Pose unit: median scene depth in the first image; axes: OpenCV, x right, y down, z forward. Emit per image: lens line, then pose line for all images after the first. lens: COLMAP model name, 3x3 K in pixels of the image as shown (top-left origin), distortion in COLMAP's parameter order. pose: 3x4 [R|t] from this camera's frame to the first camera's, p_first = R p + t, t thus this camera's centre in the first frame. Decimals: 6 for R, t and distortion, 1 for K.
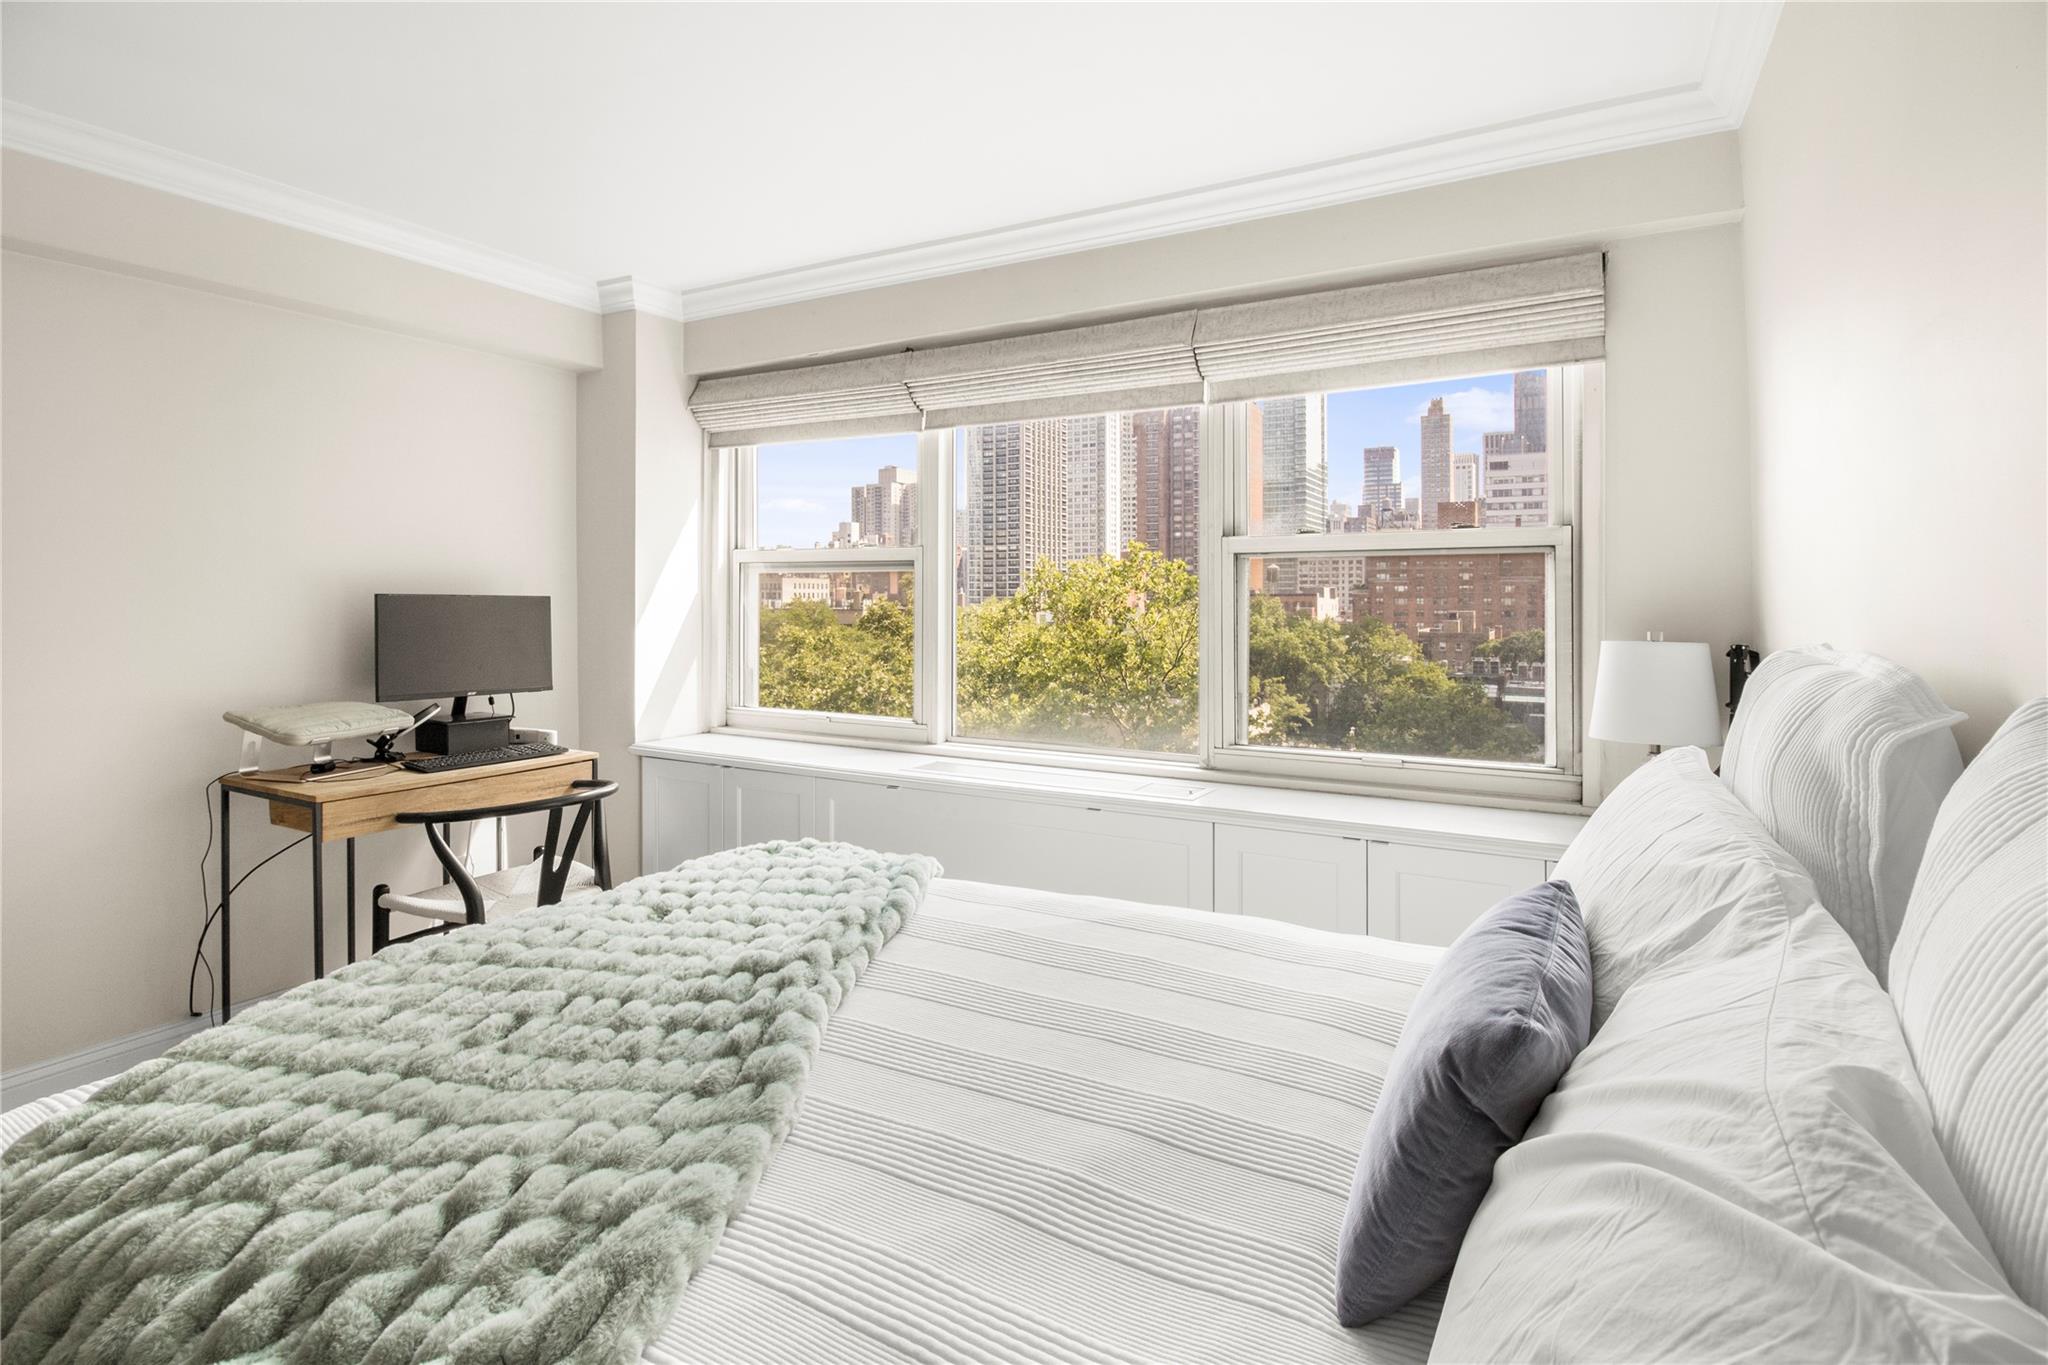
lens RADIAL K [[984.2, 0, 1046.1], [0, 984.2, 598.0], [0, 0, 1]] dist [0.000830, 0.000110]
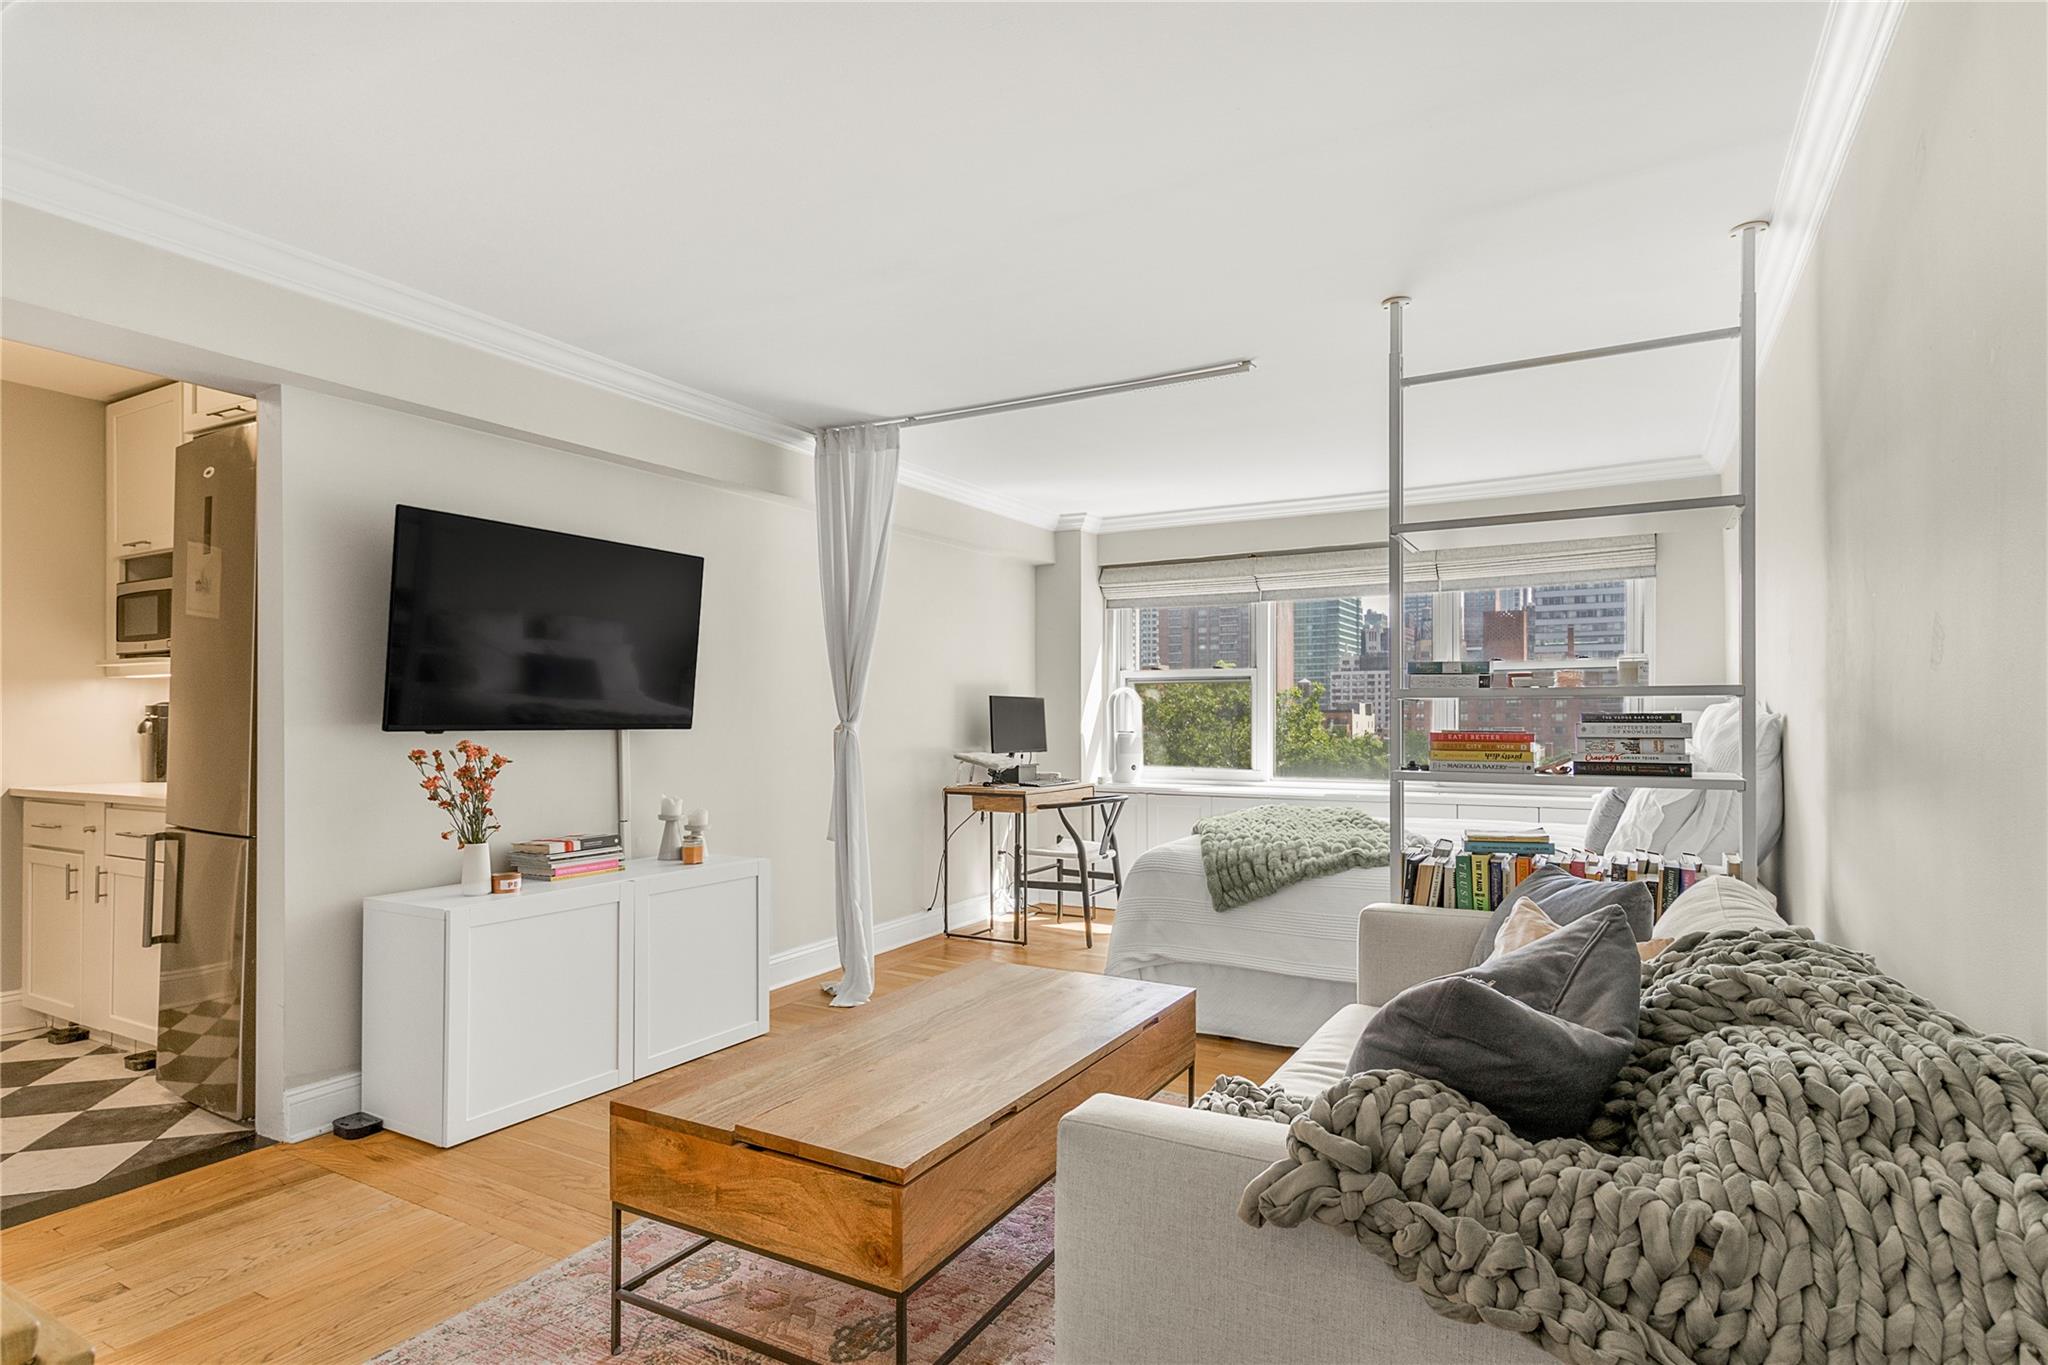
lens RADIAL K [[1043.9, 0, 1029.4], [0, 1043.9, 712.2], [0, 0, 1]] dist [0.010922, 0.000373]
pose [[0.999546, -0.003431, -0.029947, -0.493574], [0.003337, 0.999989, -0.003183, 0.031037], [0.029957, 0.003082, 0.999546, -0.890416]]
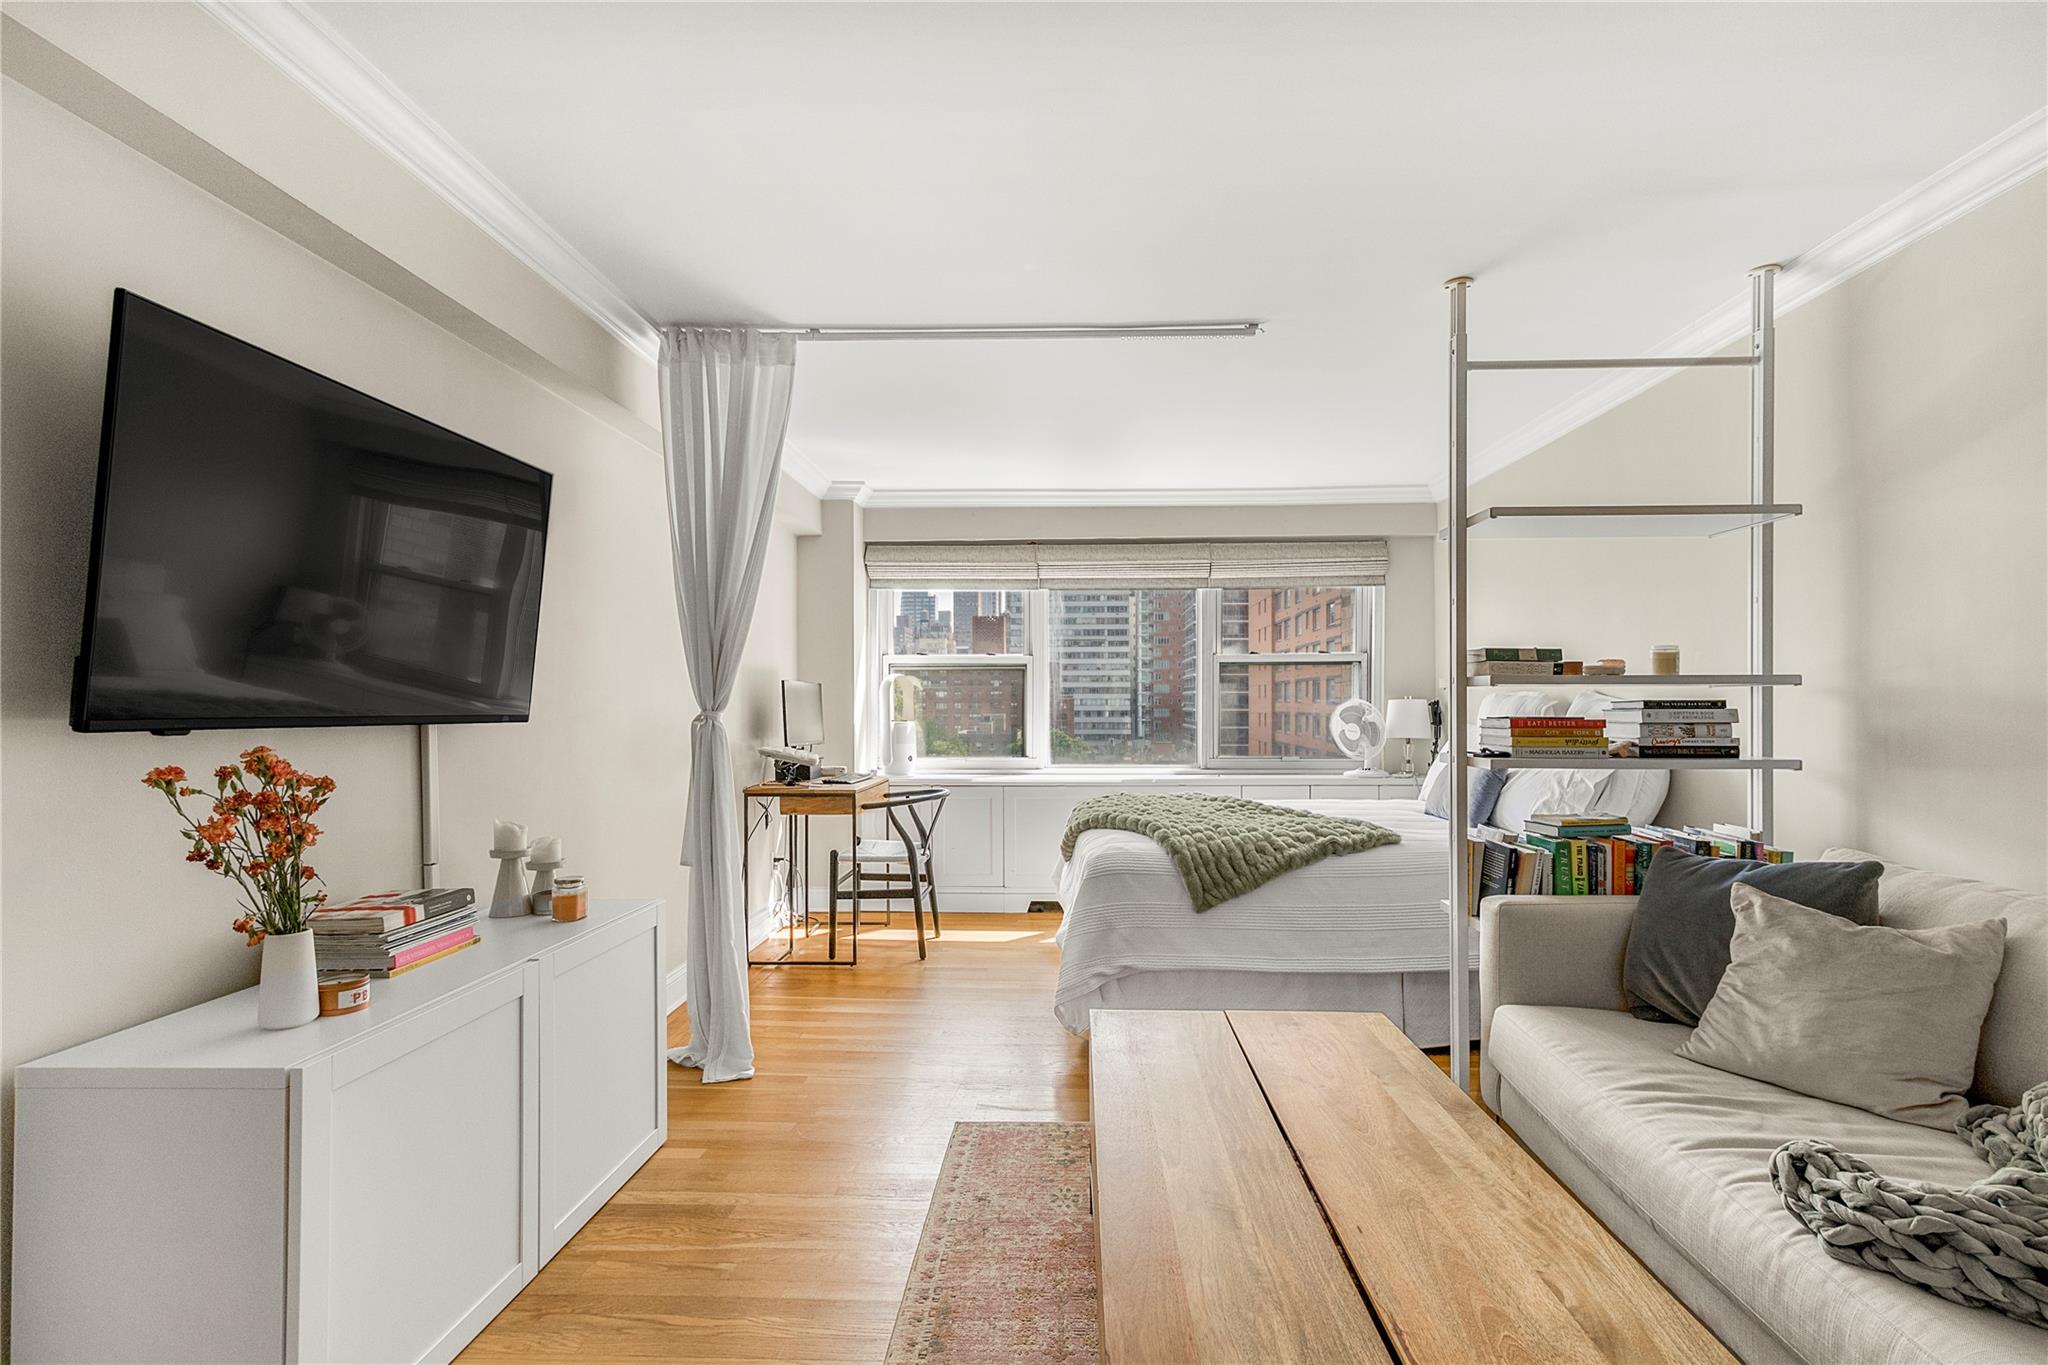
lens RADIAL K [[962.9, 0, 1034.0], [0, 962.9, 705.8], [0, 0, 1]] dist [0.005125, 0.000836]
pose [[0.901986, -0.004058, 0.431745, -0.896159], [0.002988, 0.999991, 0.003157, 0.031290], [-0.431754, -0.001557, 0.901990, -0.554262]]
